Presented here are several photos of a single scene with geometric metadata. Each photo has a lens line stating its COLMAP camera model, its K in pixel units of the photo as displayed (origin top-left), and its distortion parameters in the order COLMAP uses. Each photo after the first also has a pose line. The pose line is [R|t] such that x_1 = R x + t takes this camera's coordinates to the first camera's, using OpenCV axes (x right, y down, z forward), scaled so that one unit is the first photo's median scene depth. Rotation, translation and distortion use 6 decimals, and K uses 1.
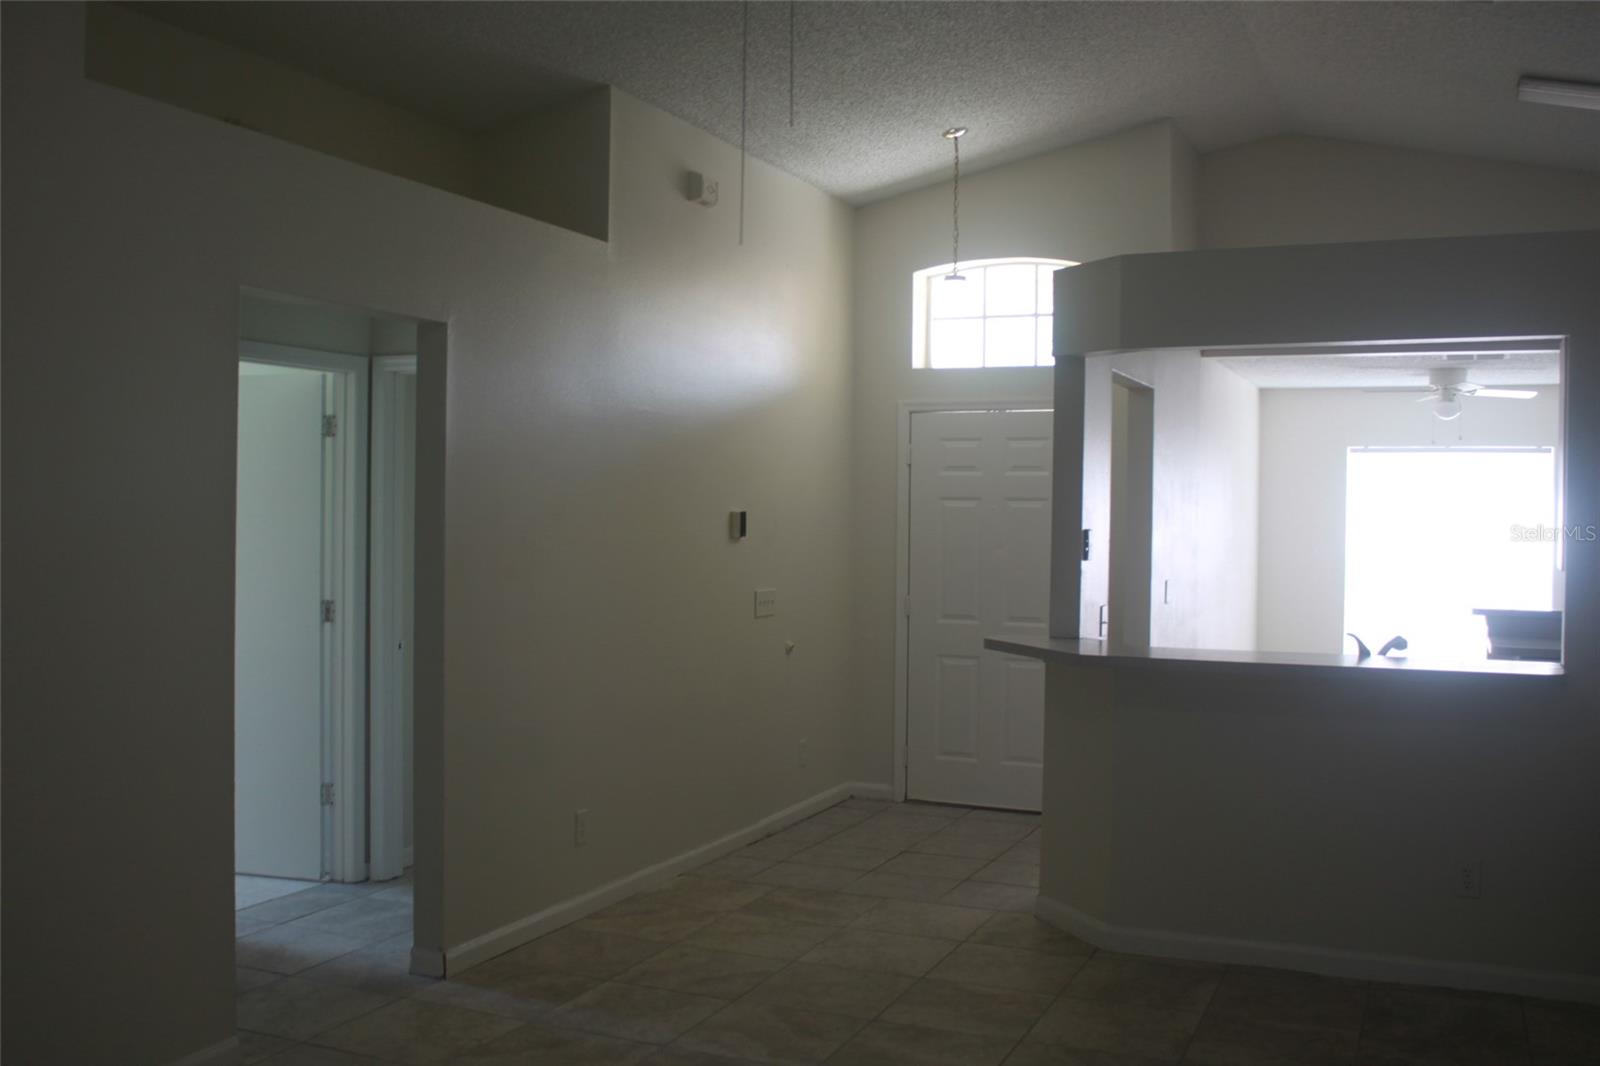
lens RADIAL K [[1529.2, 0, 800.0], [0, 1529.2, 533.0], [0, 0, 1]] dist [-0.140501, 0.136252]
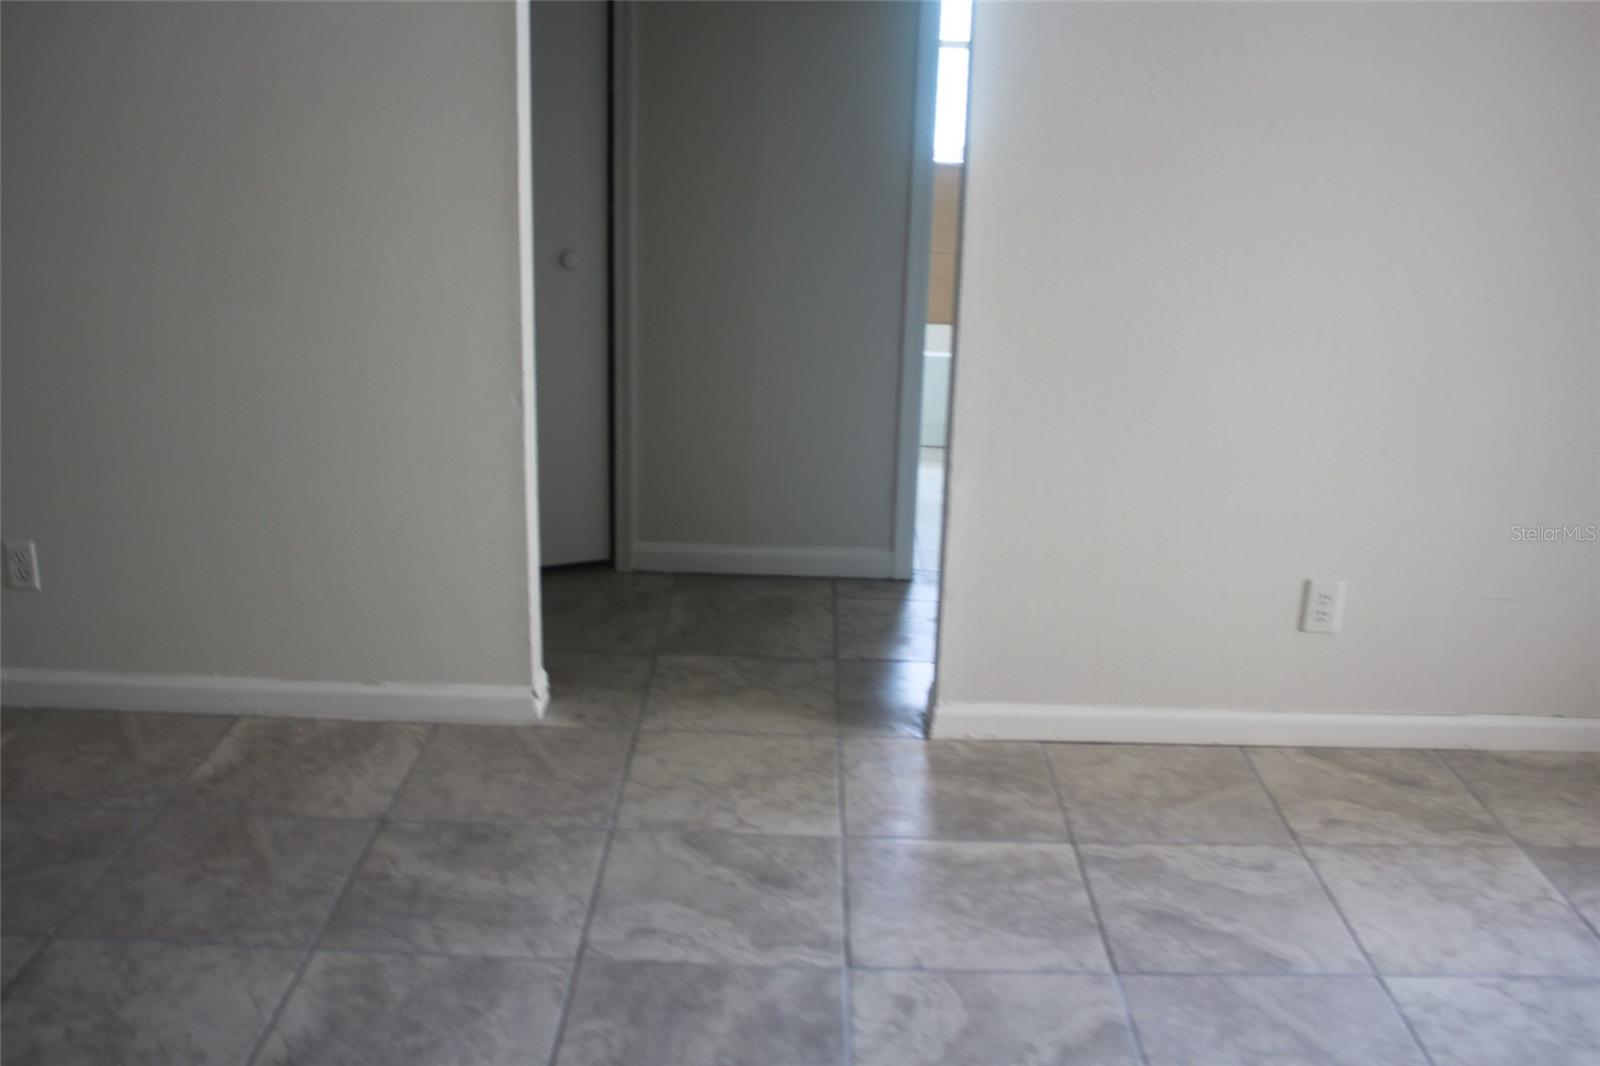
lens RADIAL K [[1529.2, 0, 800.0], [0, 1529.2, 533.0], [0, 0, 1]] dist [-0.140501, 0.136252]
pose [[0.404857, 0.282502, -0.869646, 0.336111], [-0.042773, 0.955887, 0.290605, -0.001981], [0.913379, -0.080456, 0.399081, 0.664746]]
